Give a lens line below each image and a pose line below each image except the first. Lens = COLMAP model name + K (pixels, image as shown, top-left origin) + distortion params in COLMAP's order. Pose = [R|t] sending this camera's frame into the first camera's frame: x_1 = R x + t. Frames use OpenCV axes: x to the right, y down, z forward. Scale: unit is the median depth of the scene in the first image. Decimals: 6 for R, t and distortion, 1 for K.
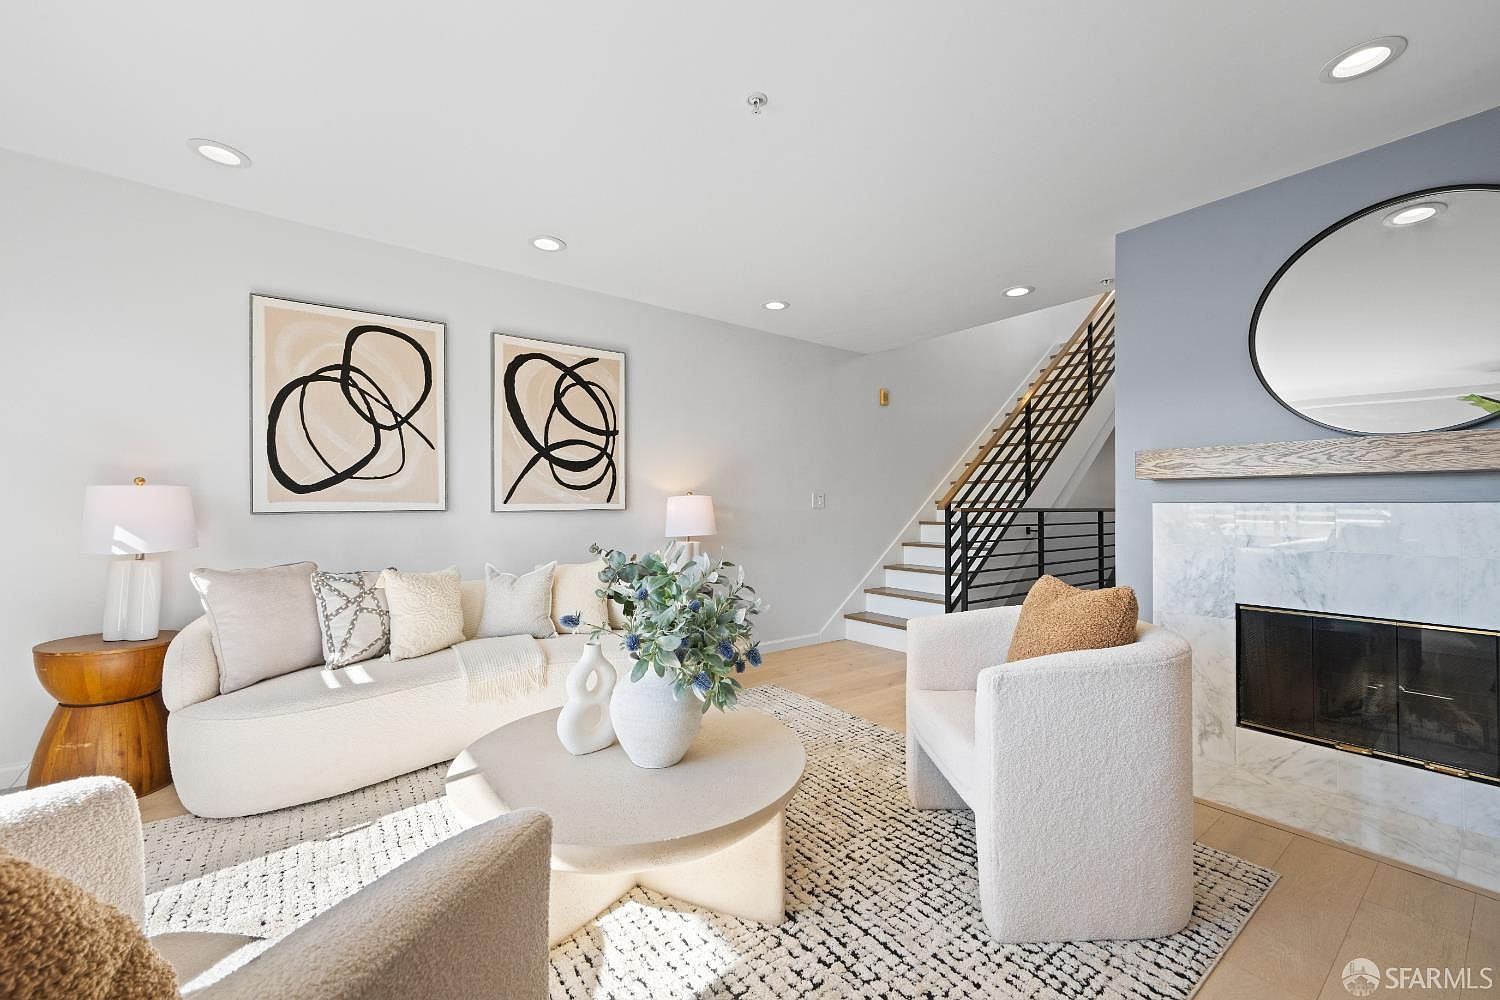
lens RADIAL K [[611.8, 0, 743.9], [0, 611.8, 501.8], [0, 0, 1]] dist [0.003047, -0.002122]
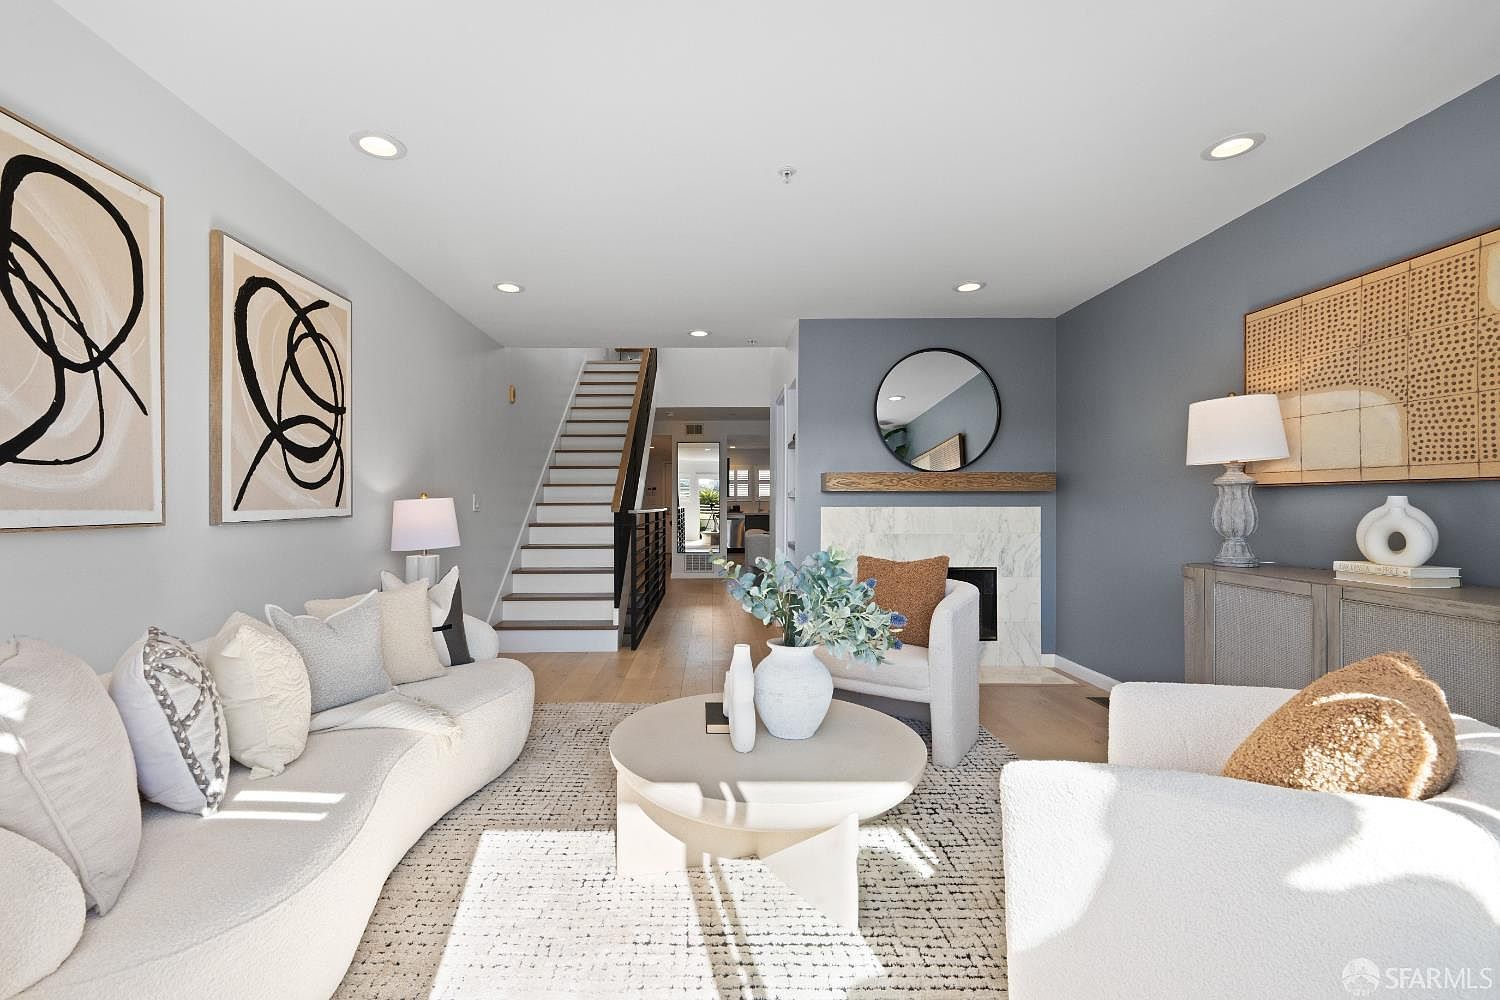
lens RADIAL K [[661.9, 0, 726.3], [0, 661.9, 502.5], [0, 0, 1]] dist [0.000606, 0.000073]
pose [[0.584889, 0.001288, 0.811112, -0.636185], [-0.002719, 0.999996, 0.000373, -0.006377], [-0.811109, -0.002424, 0.584890, 0.195399]]
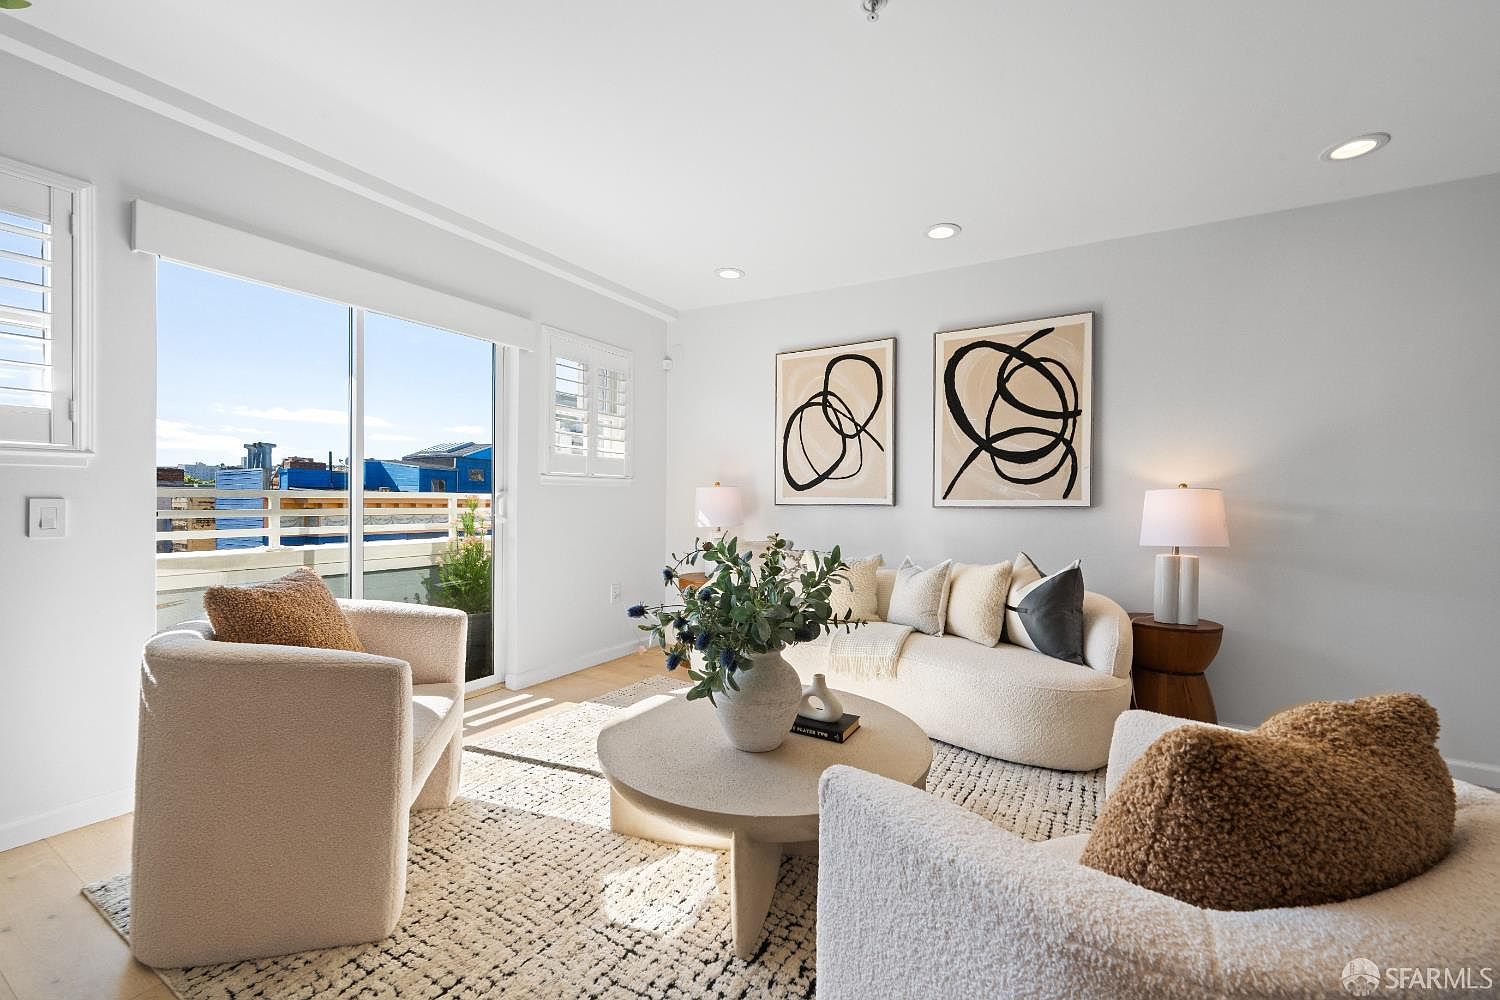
lens RADIAL K [[611.8, 0, 756.1], [0, 611.8, 511.2], [0, 0, 1]] dist [0.003047, -0.002122]
pose [[0.381624, 0.026939, -0.923925, 0.426455], [0.002285, 0.999545, 0.030087, -0.007993], [0.924315, -0.013593, 0.381388, 0.316459]]
